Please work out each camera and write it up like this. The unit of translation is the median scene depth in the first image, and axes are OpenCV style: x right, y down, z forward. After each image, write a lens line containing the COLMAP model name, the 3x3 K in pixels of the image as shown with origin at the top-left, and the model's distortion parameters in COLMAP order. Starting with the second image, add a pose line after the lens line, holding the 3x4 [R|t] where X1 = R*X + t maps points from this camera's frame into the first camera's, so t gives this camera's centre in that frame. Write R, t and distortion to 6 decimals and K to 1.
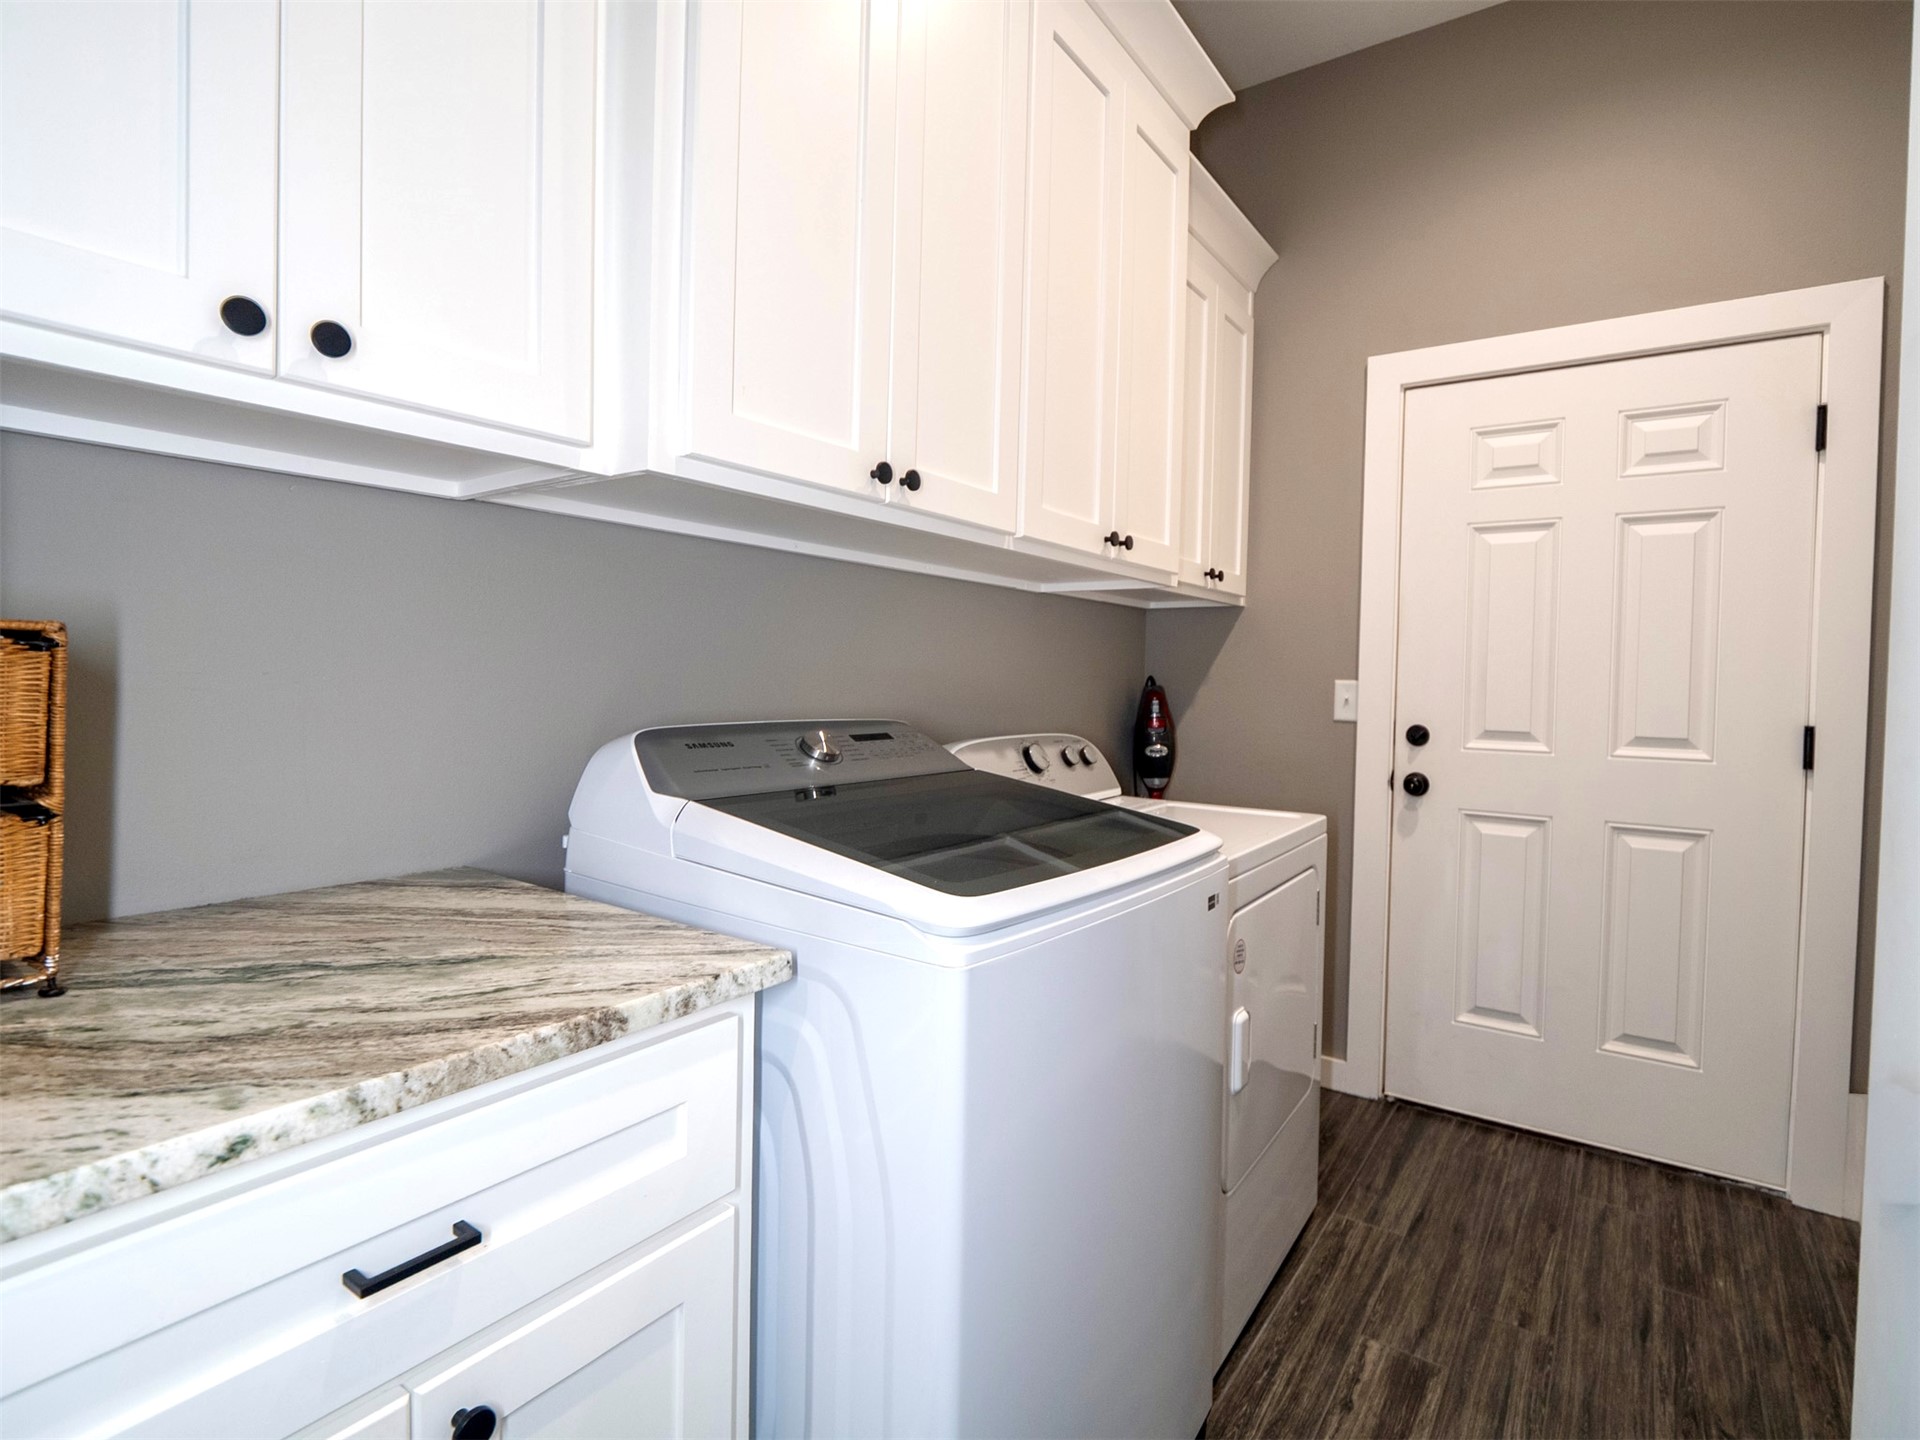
lens RADIAL K [[950.4, 0, 985.5], [0, 950.4, 703.9], [0, 0, 1]] dist [-0.009434, -0.001222]
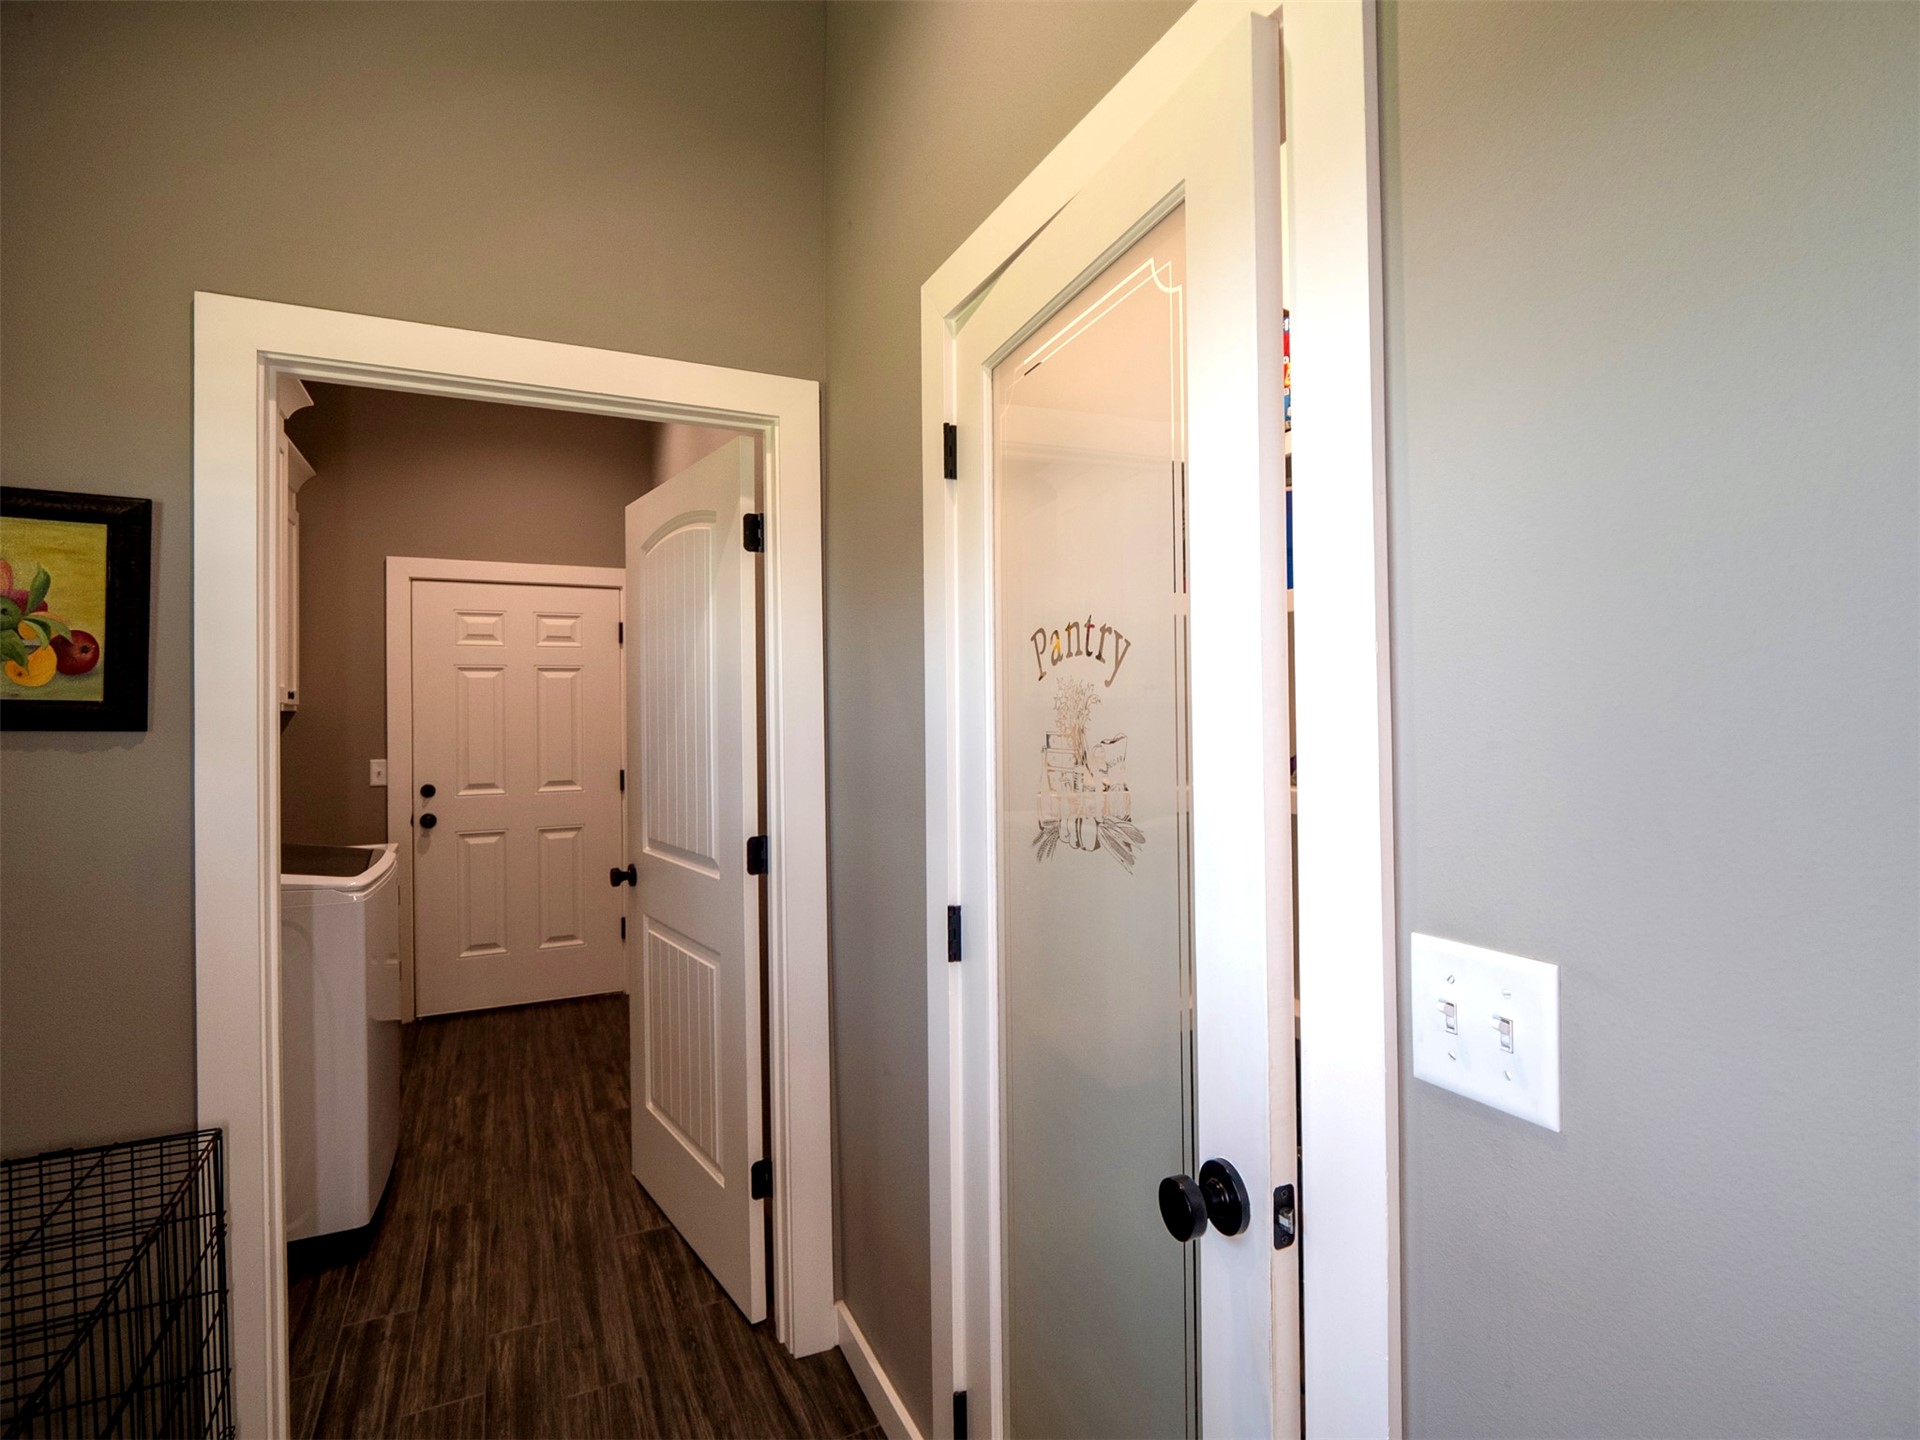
lens RADIAL K [[950.4, 0, 985.5], [0, 950.4, 703.9], [0, 0, 1]] dist [-0.009434, -0.001222]
pose [[0.475618, -0.015064, 0.879523, -0.569870], [0.046775, 0.998872, -0.008186, -0.063778], [-0.878407, 0.045033, 0.475786, -0.689613]]
